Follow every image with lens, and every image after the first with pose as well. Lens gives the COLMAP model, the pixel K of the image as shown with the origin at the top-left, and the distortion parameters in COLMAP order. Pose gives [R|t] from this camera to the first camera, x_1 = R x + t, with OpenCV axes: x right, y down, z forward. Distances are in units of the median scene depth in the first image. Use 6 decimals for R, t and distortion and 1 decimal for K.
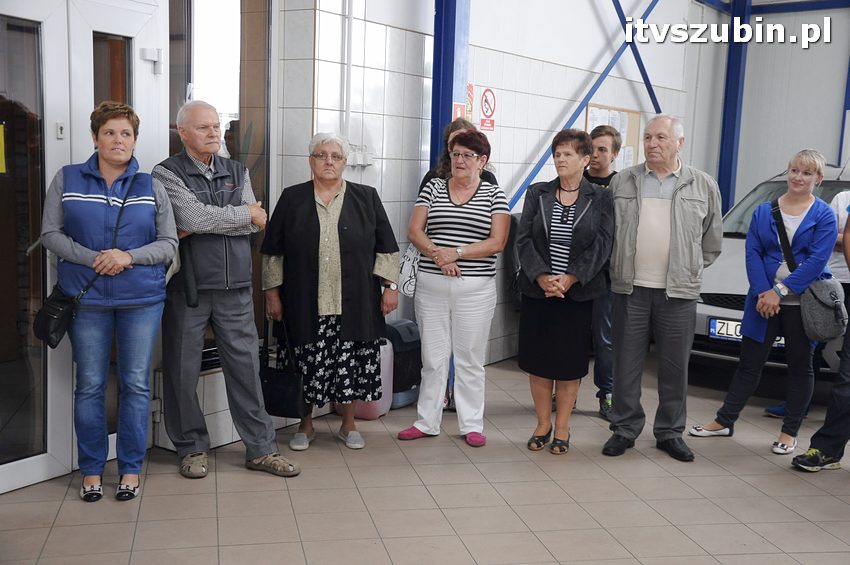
lens RADIAL K [[1025.8, 0, 437.3], [0, 1025.8, 284.8], [0, 0, 1]] dist [0.104616, 0.000000]
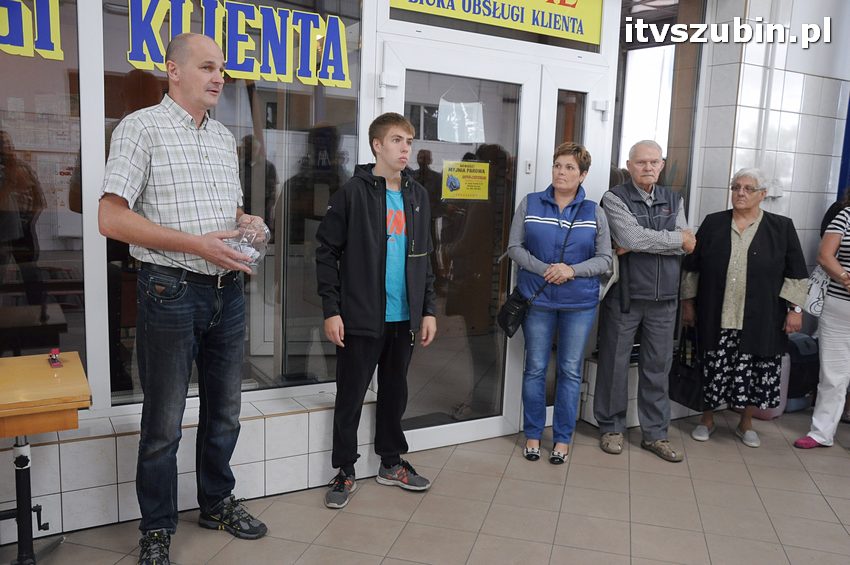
lens RADIAL K [[778.1, 0, 430.6], [0, 778.1, 286.5], [0, 0, 1]] dist [-0.061116, 0.047280]
pose [[0.891433, 0.065736, -0.448360, -0.029246], [-0.064855, 0.997744, 0.017339, -0.009605], [0.448488, 0.013622, 0.893685, 0.090230]]
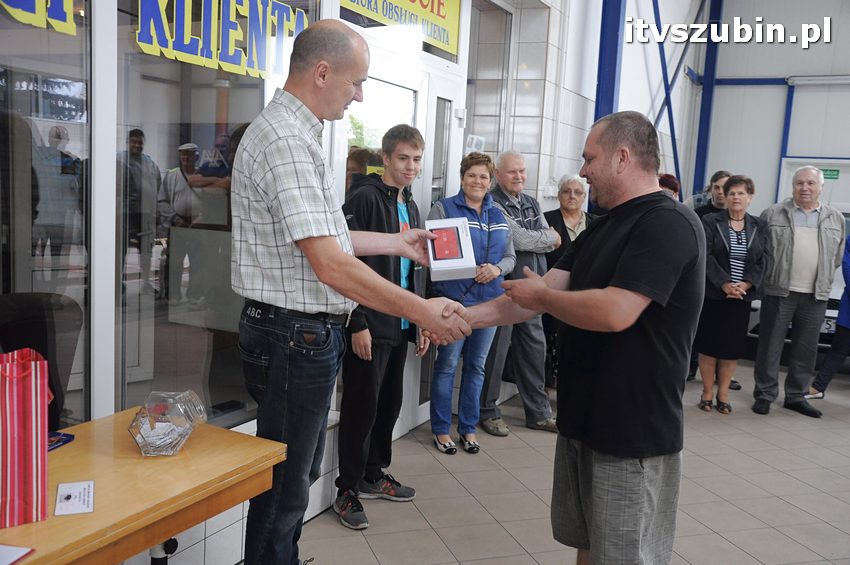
lens RADIAL K [[809.0, 0, 440.1], [0, 809.0, 283.8], [0, 0, 1]] dist [-0.014921, 0.000000]
pose [[0.993658, 0.003954, 0.112379, -0.419186], [-0.004536, 0.999978, 0.004931, -0.011945], [-0.112357, -0.005410, 0.993653, -0.015089]]
